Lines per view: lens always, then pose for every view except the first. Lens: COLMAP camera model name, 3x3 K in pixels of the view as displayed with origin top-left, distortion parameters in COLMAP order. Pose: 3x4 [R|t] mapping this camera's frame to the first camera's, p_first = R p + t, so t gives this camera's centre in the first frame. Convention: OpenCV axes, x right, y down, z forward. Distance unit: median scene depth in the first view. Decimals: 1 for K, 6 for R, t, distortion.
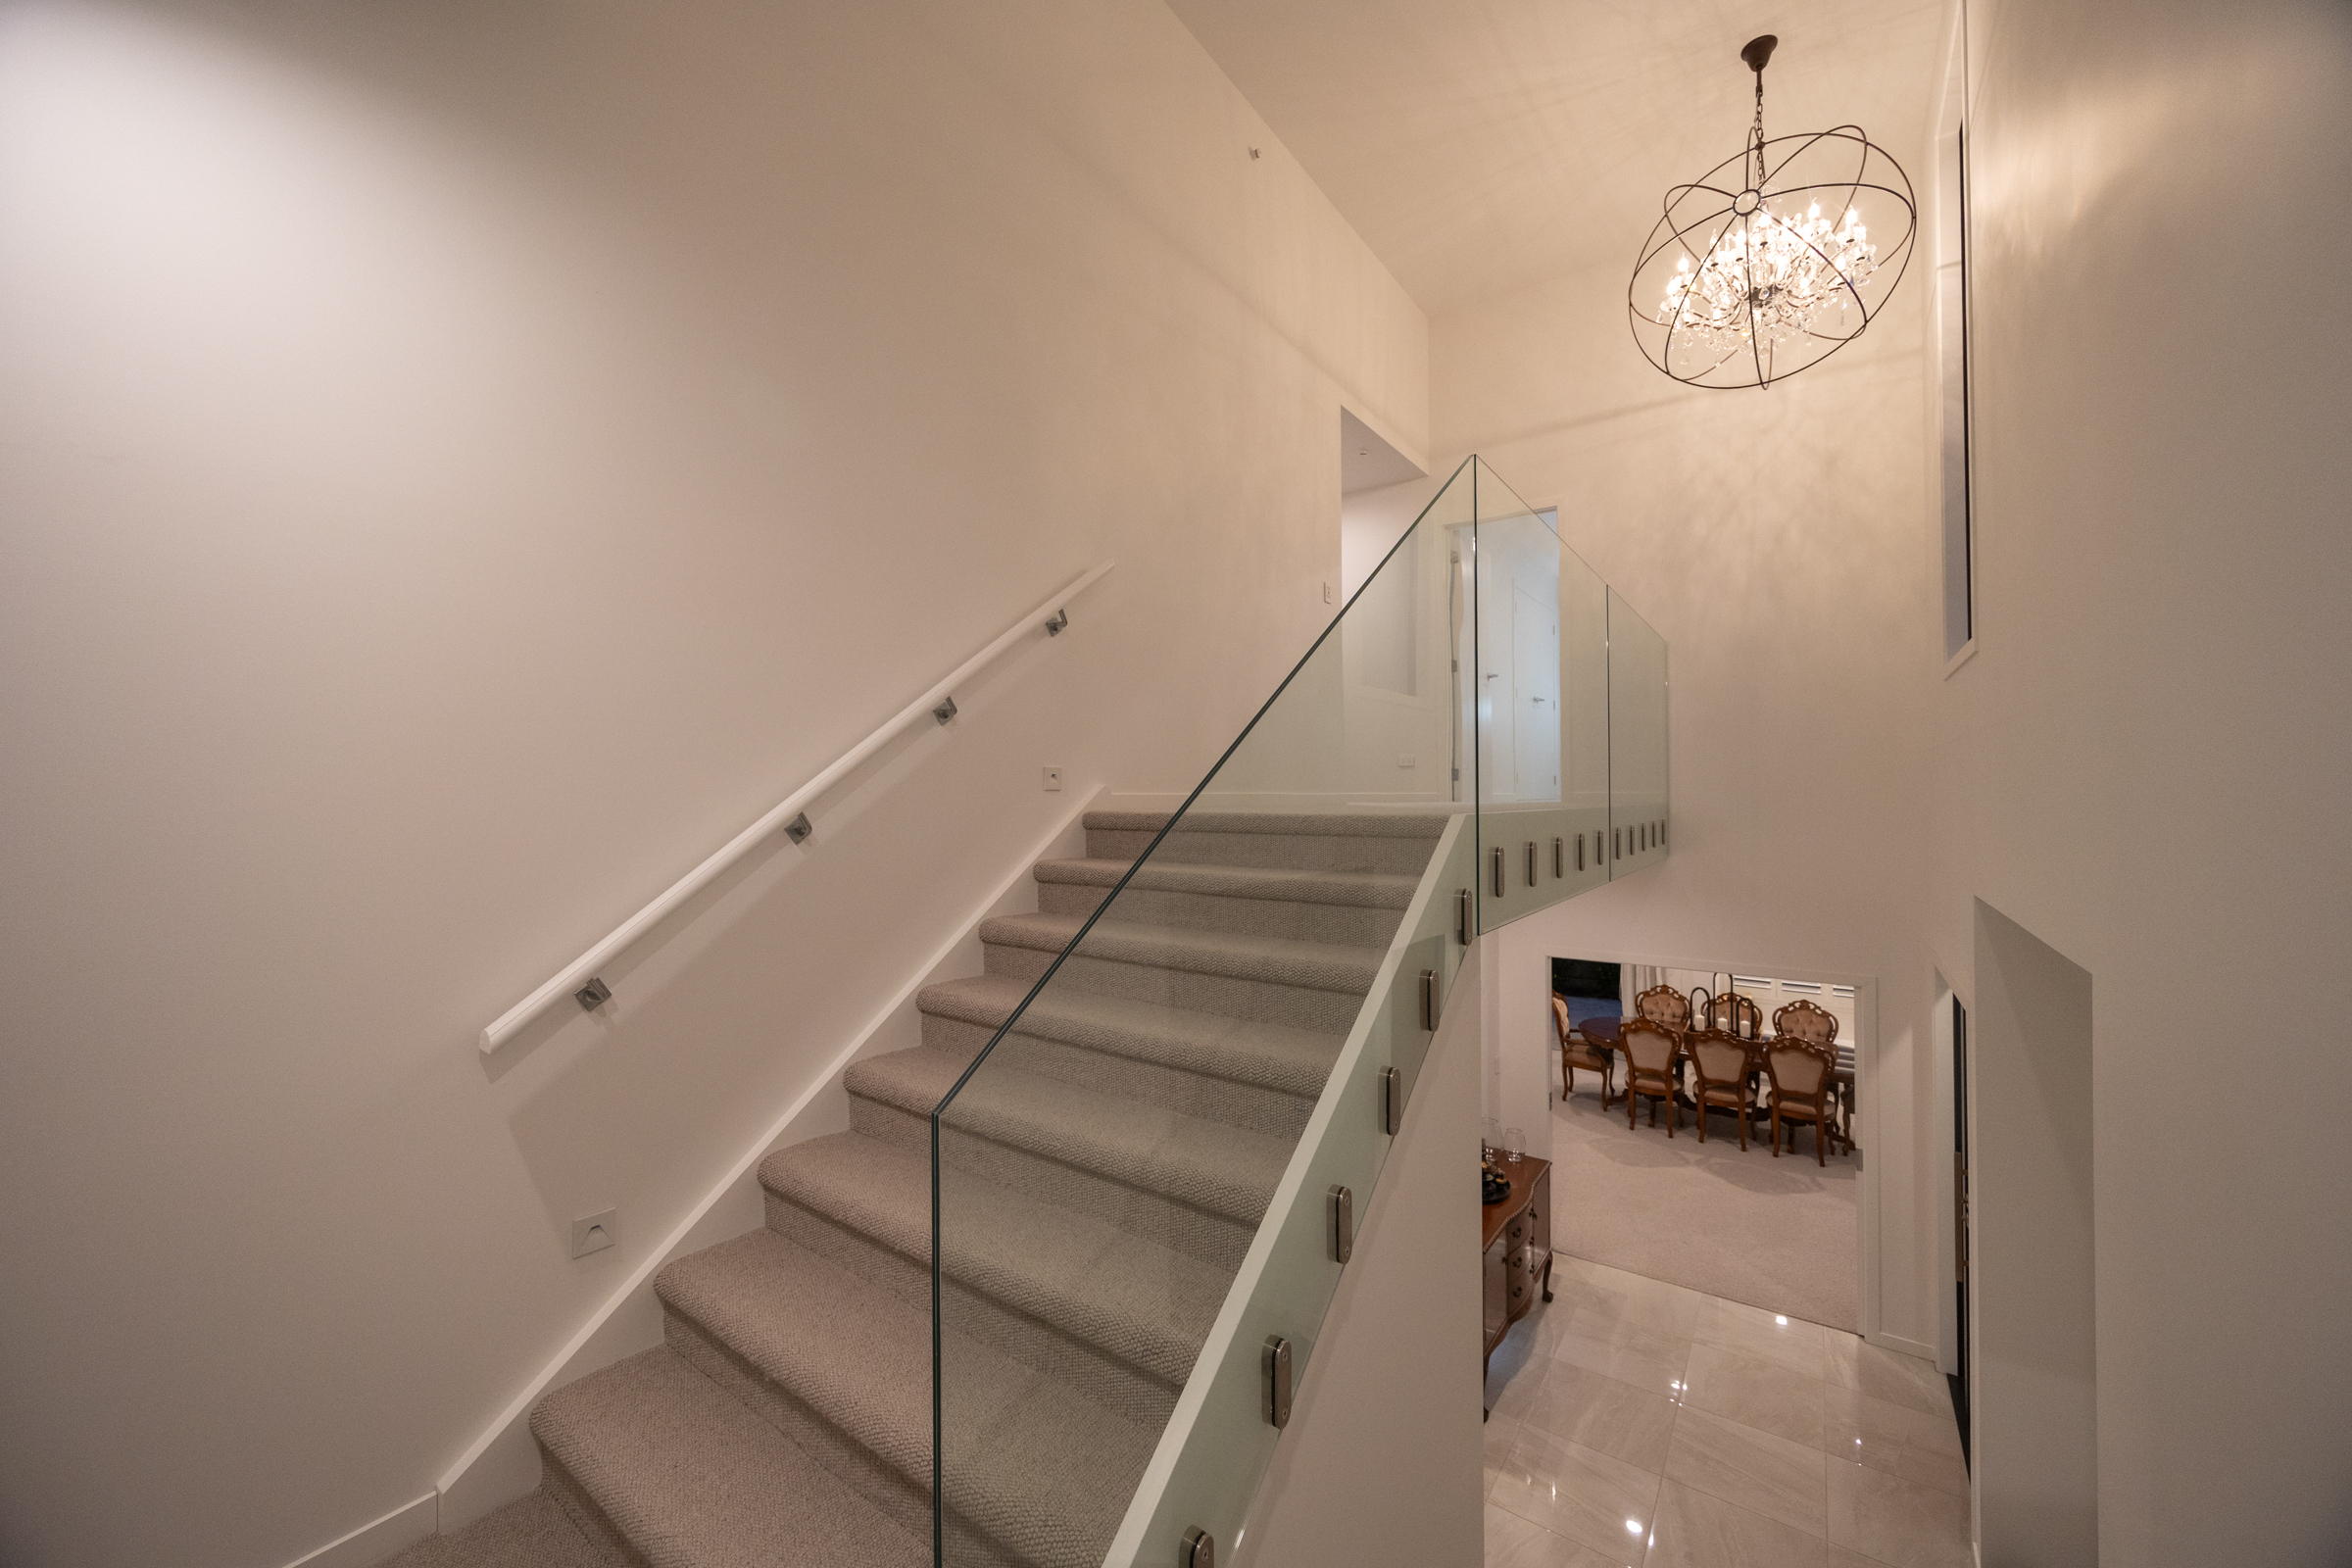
lens RADIAL K [[888.6, 0, 1176.0], [0, 888.6, 784.0], [0, 0, 1]] dist [0.003571, -0.000475]
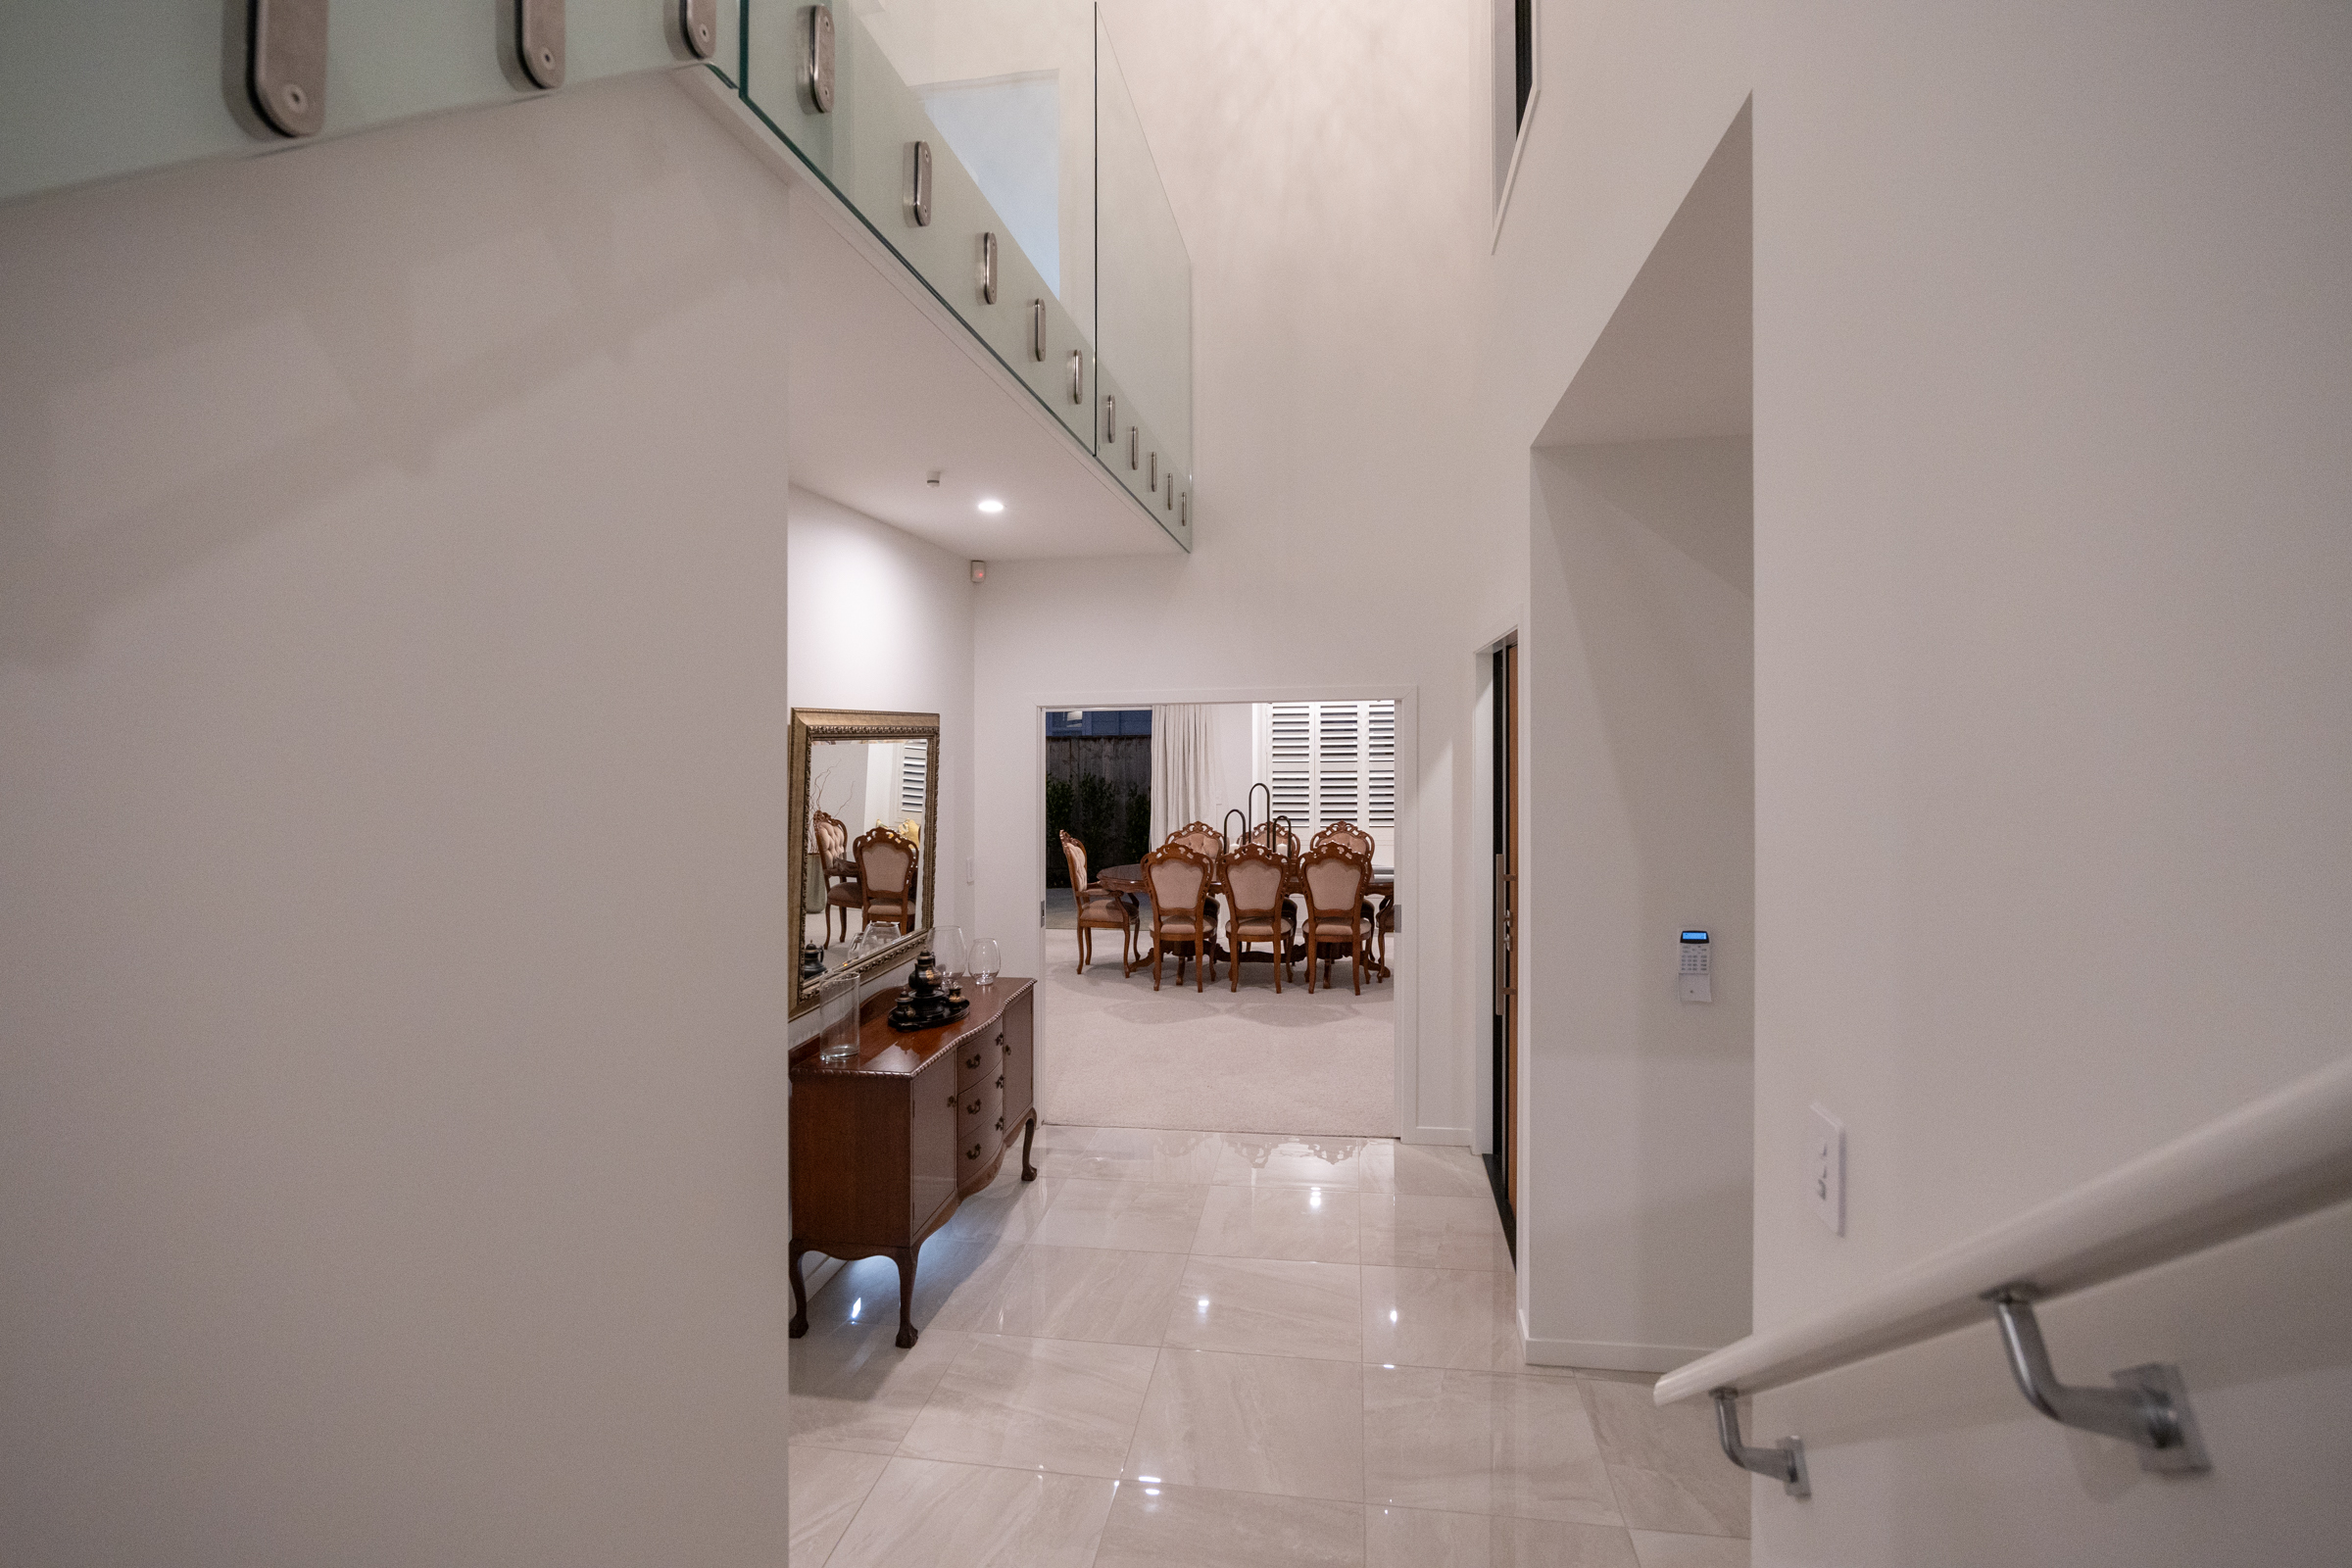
lens RADIAL K [[1067.6, 0, 1176.0], [0, 1067.6, 784.0], [0, 0, 1]] dist [-0.003705, -0.000201]
pose [[0.896093, -0.000018, 0.443866, 0.125269], [-0.006062, 0.999906, 0.012279, 0.215094], [-0.443825, -0.013693, 0.896009, 0.176955]]
